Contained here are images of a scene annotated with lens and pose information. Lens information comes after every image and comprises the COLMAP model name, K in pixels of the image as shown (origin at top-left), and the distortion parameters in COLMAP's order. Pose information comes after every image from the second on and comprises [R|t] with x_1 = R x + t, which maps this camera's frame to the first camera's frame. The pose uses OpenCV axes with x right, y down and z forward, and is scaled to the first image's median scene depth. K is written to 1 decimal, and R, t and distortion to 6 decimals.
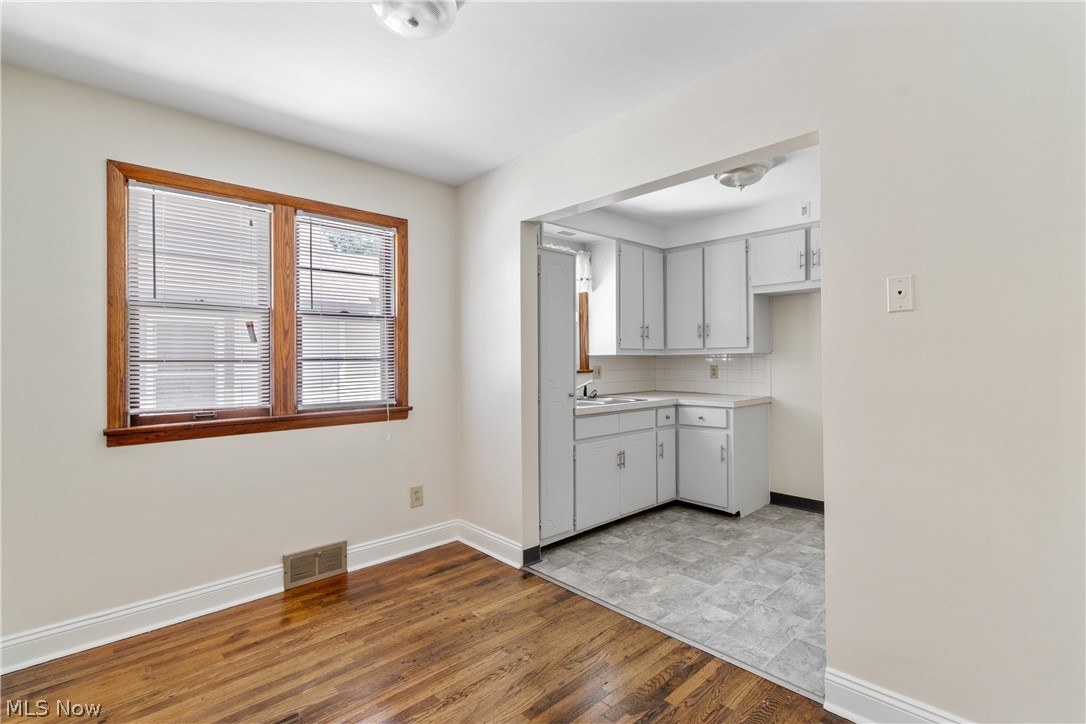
lens RADIAL K [[499.8, 0, 560.6], [0, 499.8, 361.1], [0, 0, 1]] dist [-0.000509, -0.000312]
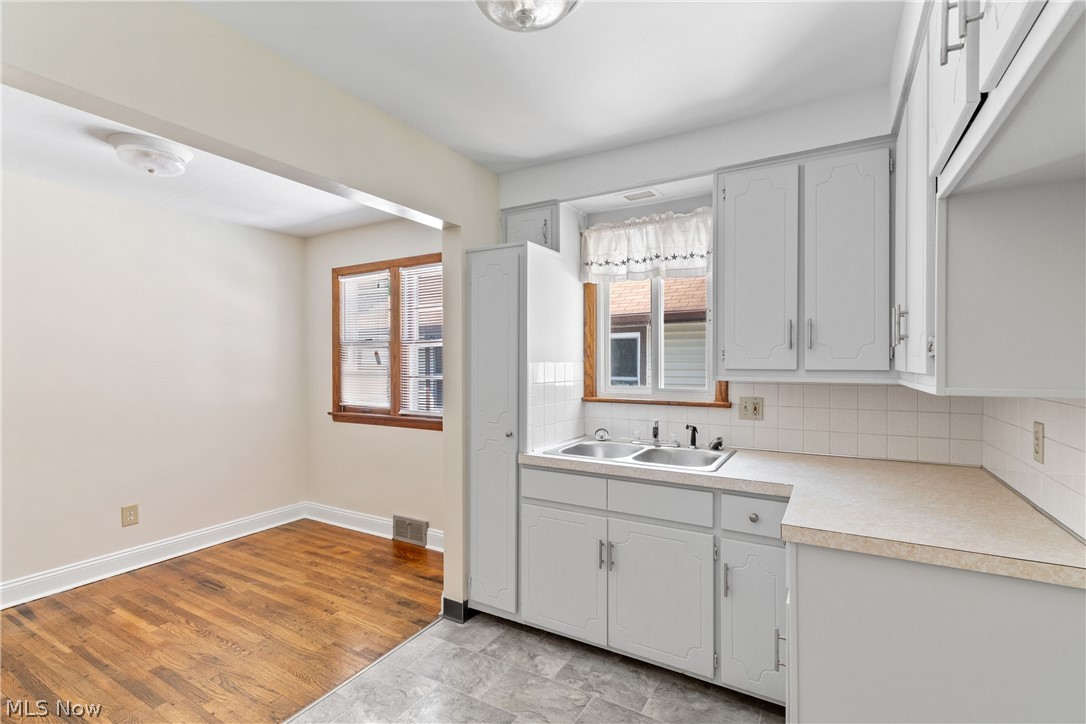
lens RADIAL K [[499.8, 0, 560.6], [0, 499.8, 361.1], [0, 0, 1]] dist [-0.000509, -0.000312]
pose [[0.281408, 0.010993, -0.959525, 0.649154], [-0.001278, 0.999938, 0.011081, -0.043037], [0.959587, -0.001892, 0.281404, 0.734244]]
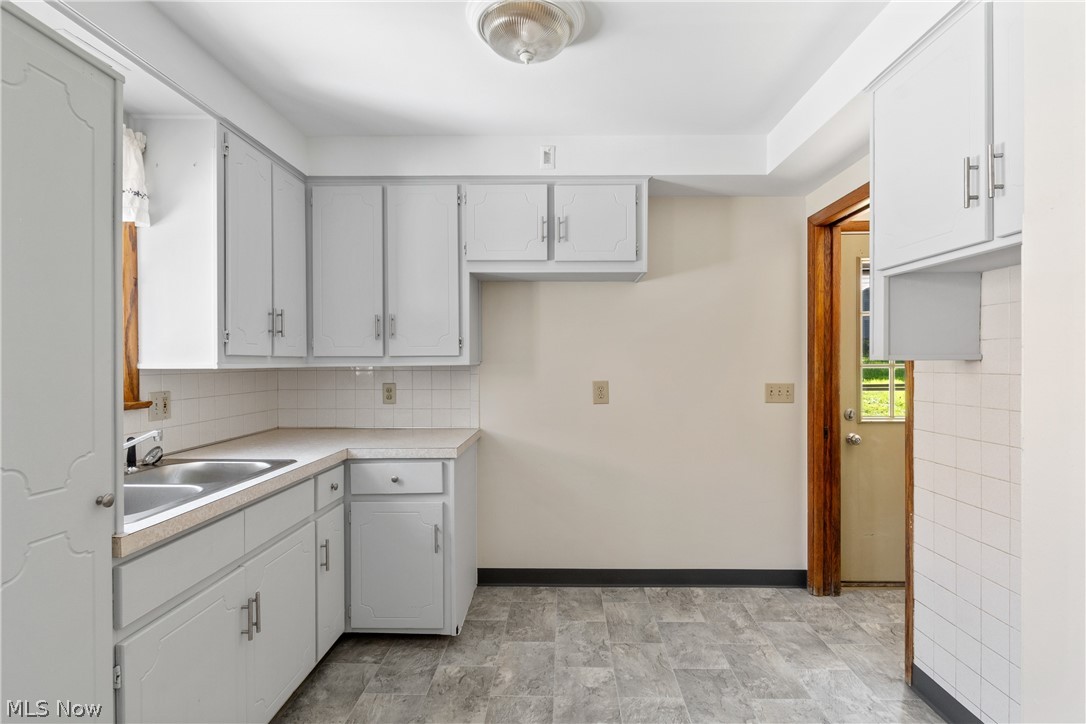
lens RADIAL K [[528.3, 0, 554.0], [0, 528.3, 364.0], [0, 0, 1]] dist [0.002351, -0.000655]
pose [[0.714002, 0.001144, 0.700142, -0.010217], [0.000176, 0.999998, -0.001814, -0.017199], [-0.700143, 0.001419, 0.714001, 0.466893]]
